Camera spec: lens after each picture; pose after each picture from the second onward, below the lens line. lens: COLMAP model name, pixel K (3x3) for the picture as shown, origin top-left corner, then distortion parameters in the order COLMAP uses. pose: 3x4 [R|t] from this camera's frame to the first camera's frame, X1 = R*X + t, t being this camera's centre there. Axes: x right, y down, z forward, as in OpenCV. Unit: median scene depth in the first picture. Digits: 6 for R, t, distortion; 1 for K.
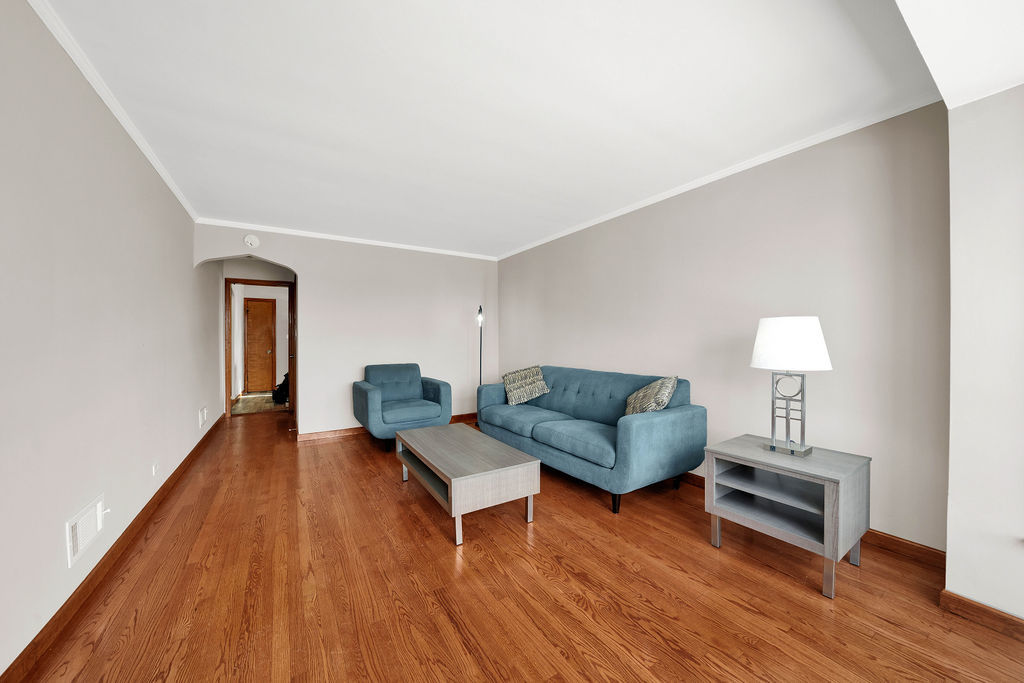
lens RADIAL K [[360.2, 0, 512.0], [0, 360.2, 341.5], [0, 0, 1]] dist [-0.015682, 0.000009]
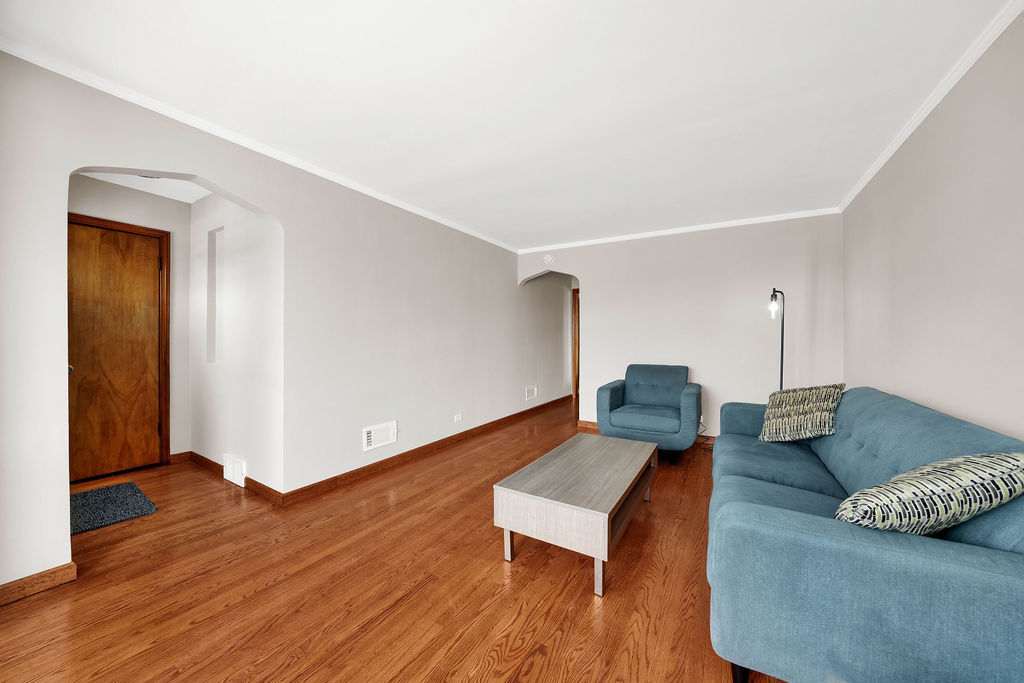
lens RADIAL K [[360.2, 0, 512.0], [0, 360.2, 341.5], [0, 0, 1]] dist [-0.015682, 0.000009]
pose [[0.452292, 0.011316, -0.891798, 0.658852], [-0.006477, 0.999935, 0.009404, -0.003942], [0.891846, 0.001523, 0.452336, 0.582597]]
